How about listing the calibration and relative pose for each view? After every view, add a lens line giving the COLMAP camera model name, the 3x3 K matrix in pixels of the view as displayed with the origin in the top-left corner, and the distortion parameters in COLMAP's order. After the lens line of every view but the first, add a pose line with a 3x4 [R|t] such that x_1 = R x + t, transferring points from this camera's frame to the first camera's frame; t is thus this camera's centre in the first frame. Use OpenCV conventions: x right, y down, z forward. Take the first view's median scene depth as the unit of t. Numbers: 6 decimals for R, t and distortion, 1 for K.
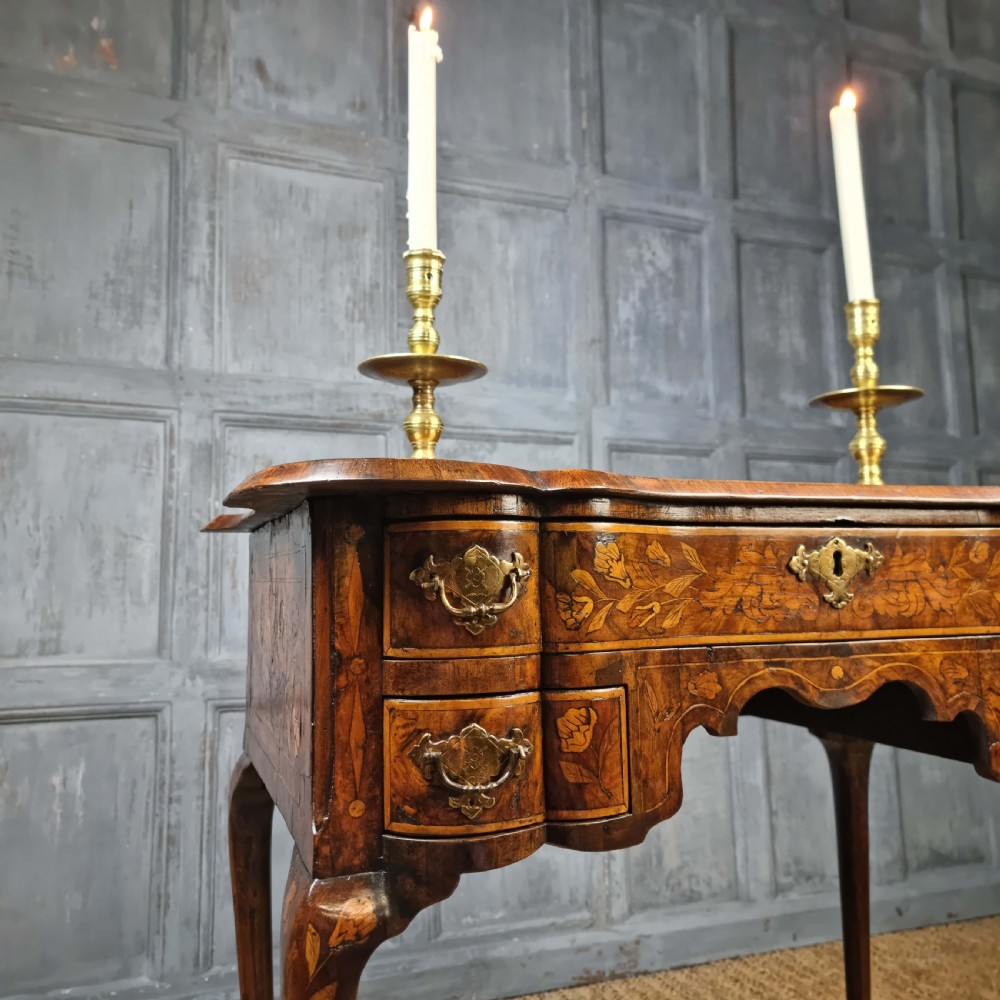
lens RADIAL K [[936.3, 0, 506.4], [0, 936.3, 500.9], [0, 0, 1]] dist [0.036857, 0.000000]
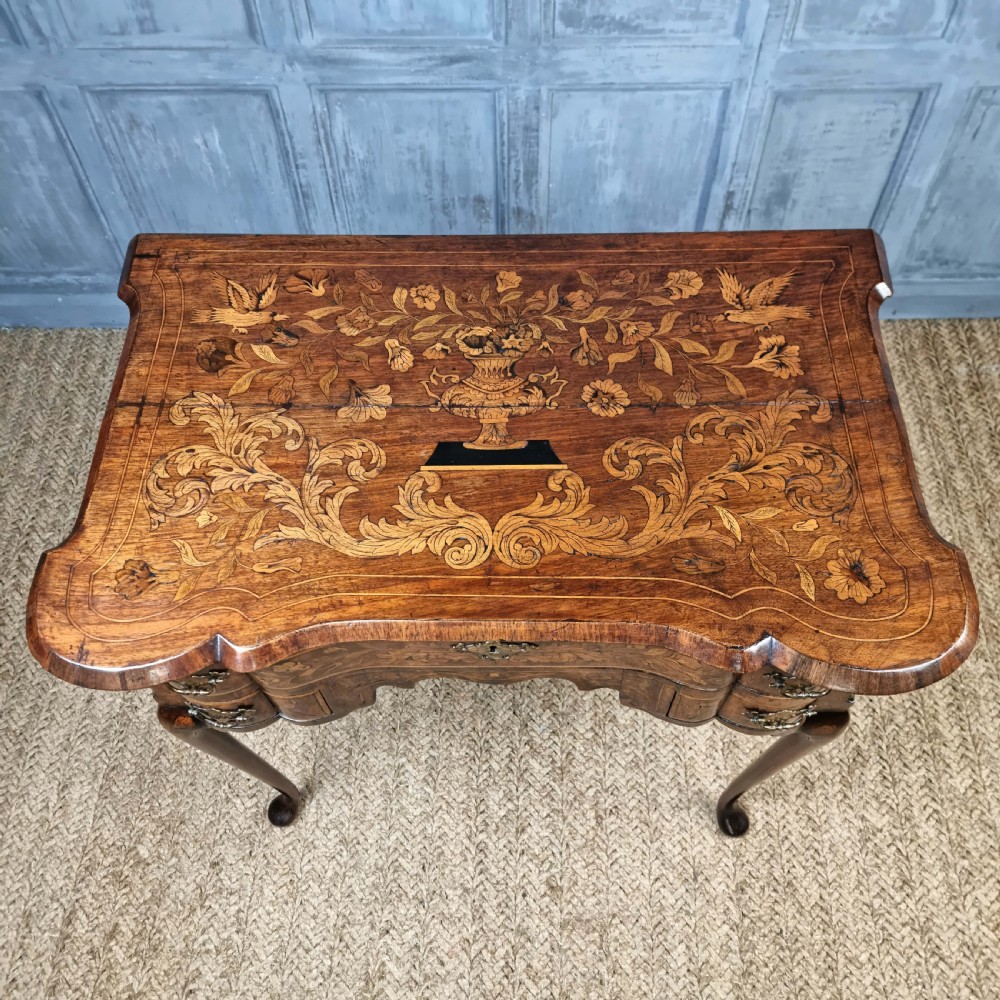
lens RADIAL K [[936.3, 0, 504.8], [0, 936.3, 490.5], [0, 0, 1]] dist [0.036857, 0.000000]
pose [[0.929093, 0.313801, -0.195744, 0.185614], [0.044345, 0.430920, 0.901300, -0.450223], [0.367179, -0.846071, 0.386449, 0.295648]]
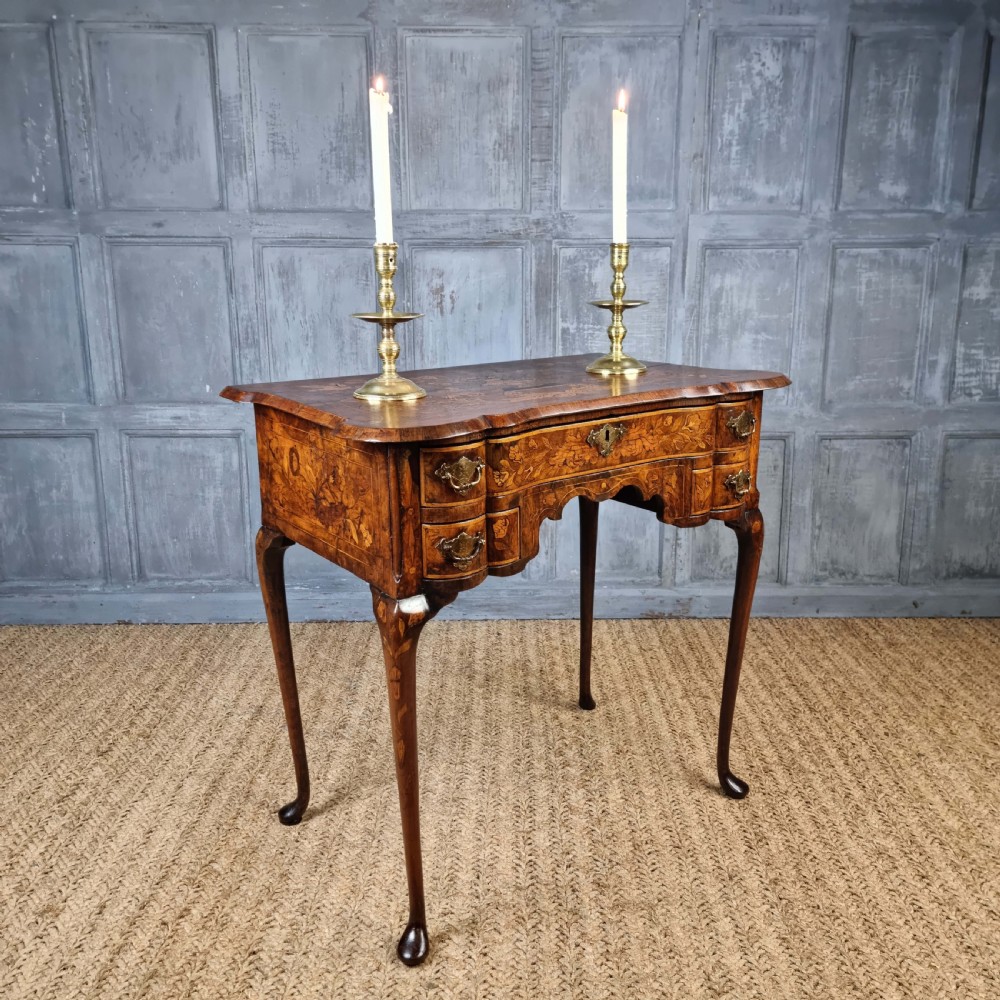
lens RADIAL K [[924.9, 0, 504.4], [0, 924.9, 500.6], [0, 0, 1]] dist [0.045708, 0.000000]
pose [[0.936218, 0.094575, -0.338454, 0.350523], [0.029957, 0.938121, 0.345008, -0.197062], [0.350140, -0.333142, 0.875453, -0.341385]]
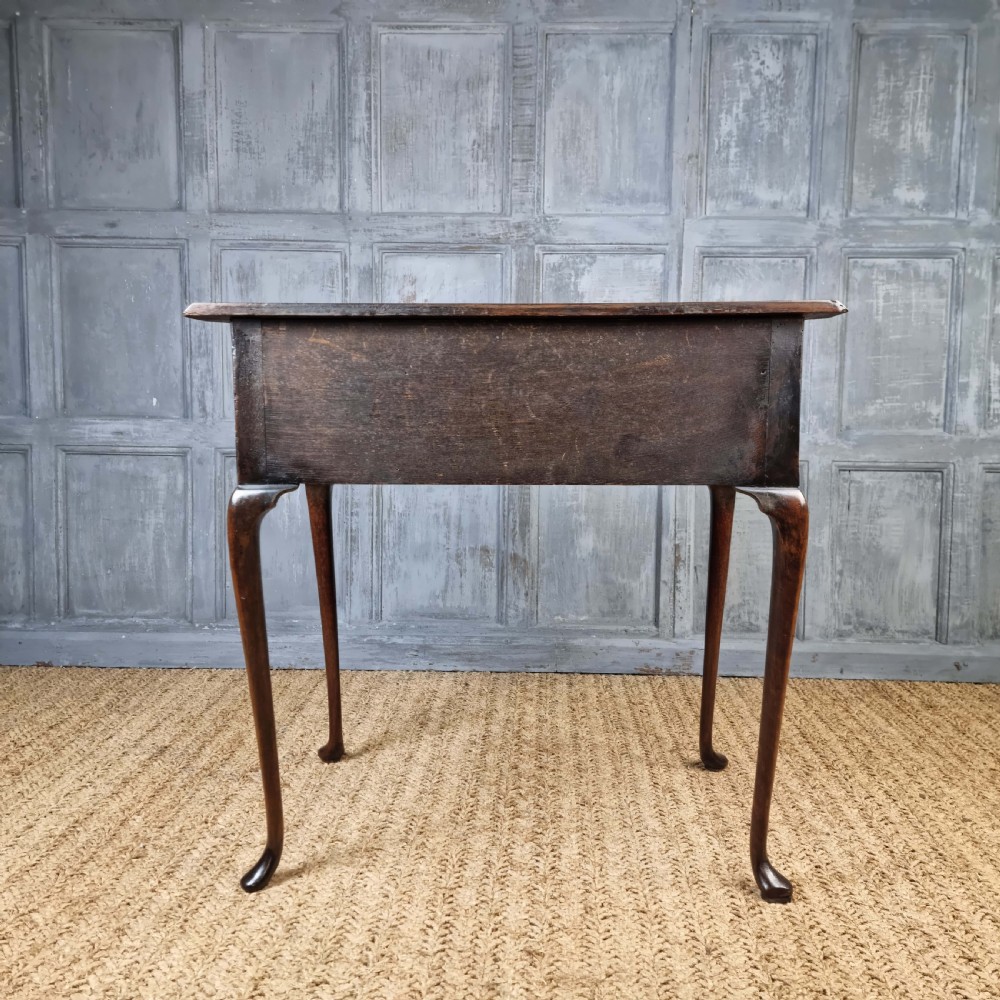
lens RADIAL K [[924.9, 0, 511.4], [0, 924.9, 500.5], [0, 0, 1]] dist [0.045708, 0.000000]
pose [[0.920991, 0.061095, -0.384765, 0.392908], [0.021086, 0.978362, 0.205824, -0.001904], [0.389014, -0.197675, 0.899774, -0.198321]]
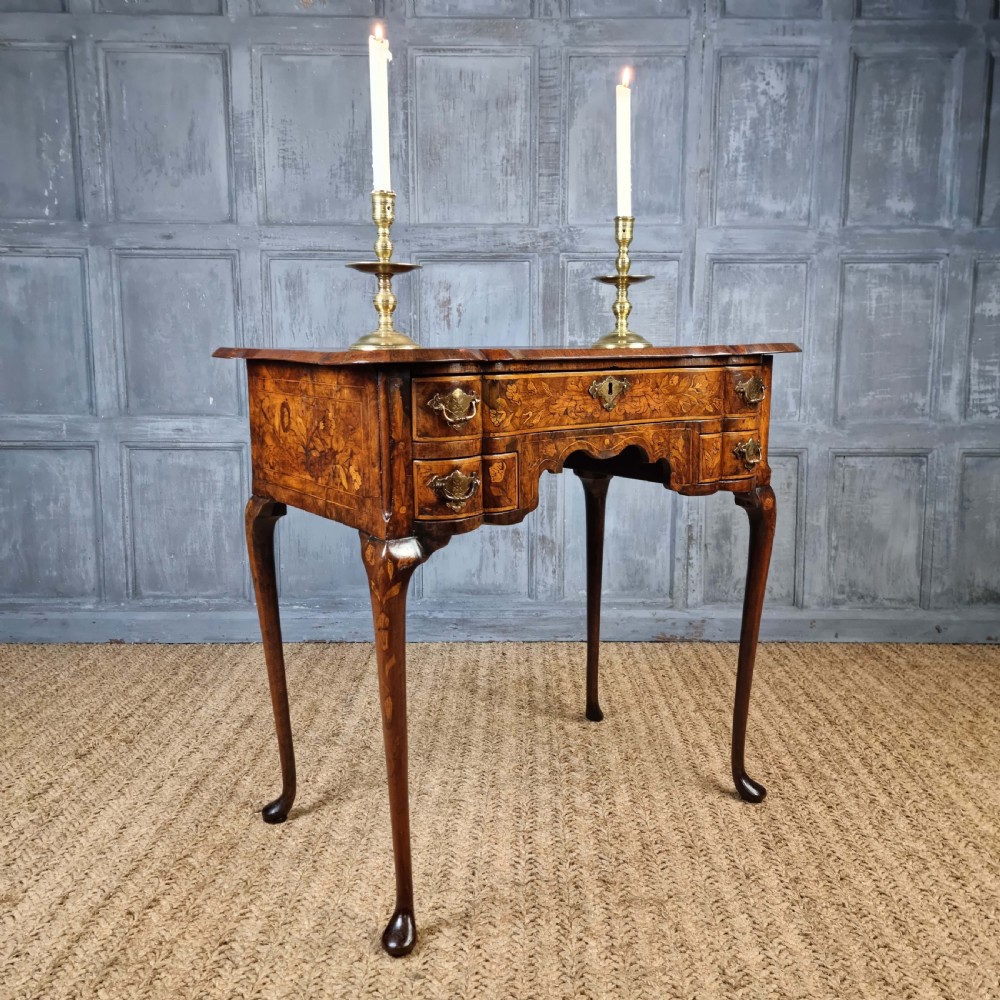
lens RADIAL K [[924.9, 0, 510.0], [0, 924.9, 501.0], [0, 0, 1]] dist [0.045708, 0.000000]
pose [[0.932160, 0.067632, -0.355673, 0.360188], [0.027377, 0.966417, 0.255516, -0.080607], [0.361009, -0.247919, 0.899004, -0.336875]]
